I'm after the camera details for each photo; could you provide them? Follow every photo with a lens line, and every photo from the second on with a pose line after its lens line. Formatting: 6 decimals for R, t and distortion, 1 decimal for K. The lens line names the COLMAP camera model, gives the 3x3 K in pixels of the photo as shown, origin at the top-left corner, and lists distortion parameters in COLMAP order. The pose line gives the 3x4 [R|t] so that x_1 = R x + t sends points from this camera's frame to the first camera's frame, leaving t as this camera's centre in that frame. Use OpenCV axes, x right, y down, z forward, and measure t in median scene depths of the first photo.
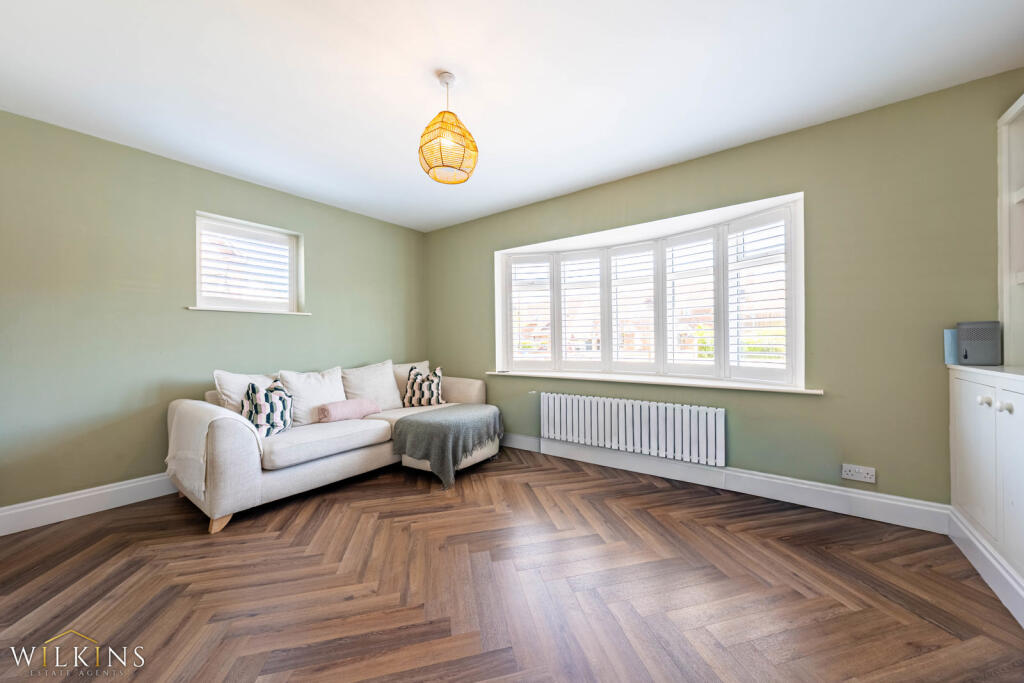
lens RADIAL K [[343.6, 0, 514.5], [0, 343.6, 341.0], [0, 0, 1]] dist [-0.000022, -0.000001]
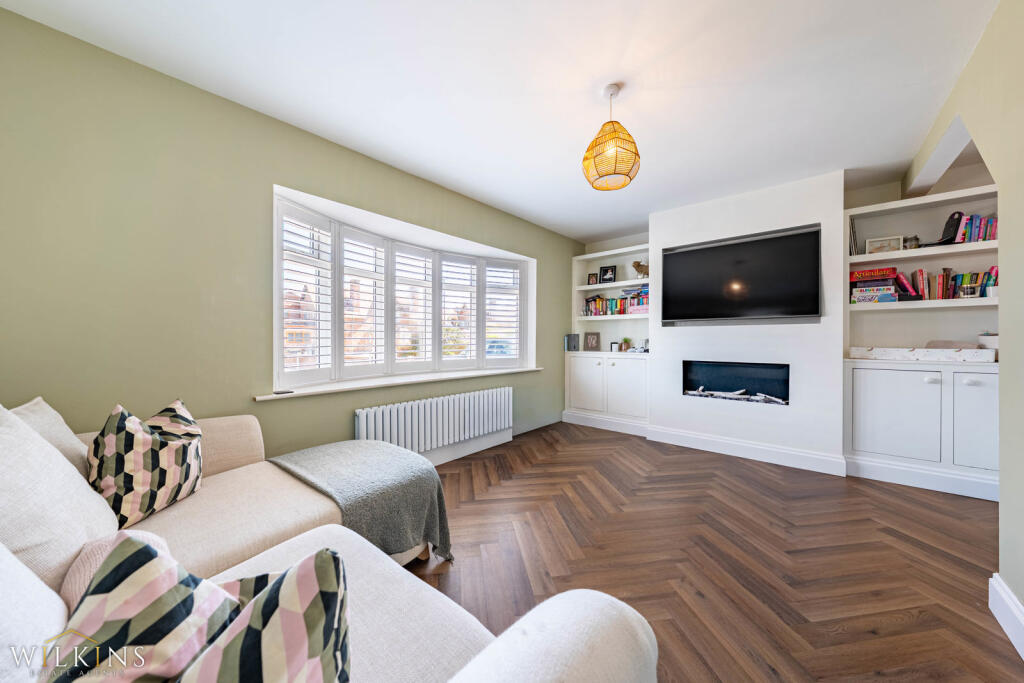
lens RADIAL K [[343.6, 0, 514.5], [0, 343.6, 341.8], [0, 0, 1]] dist [-0.000022, -0.000001]
pose [[0.117337, 0.000409, 0.993092, -0.840445], [-0.002189, 0.999998, -0.000153, 0.001424], [-0.993090, -0.002156, 0.117337, 0.772031]]
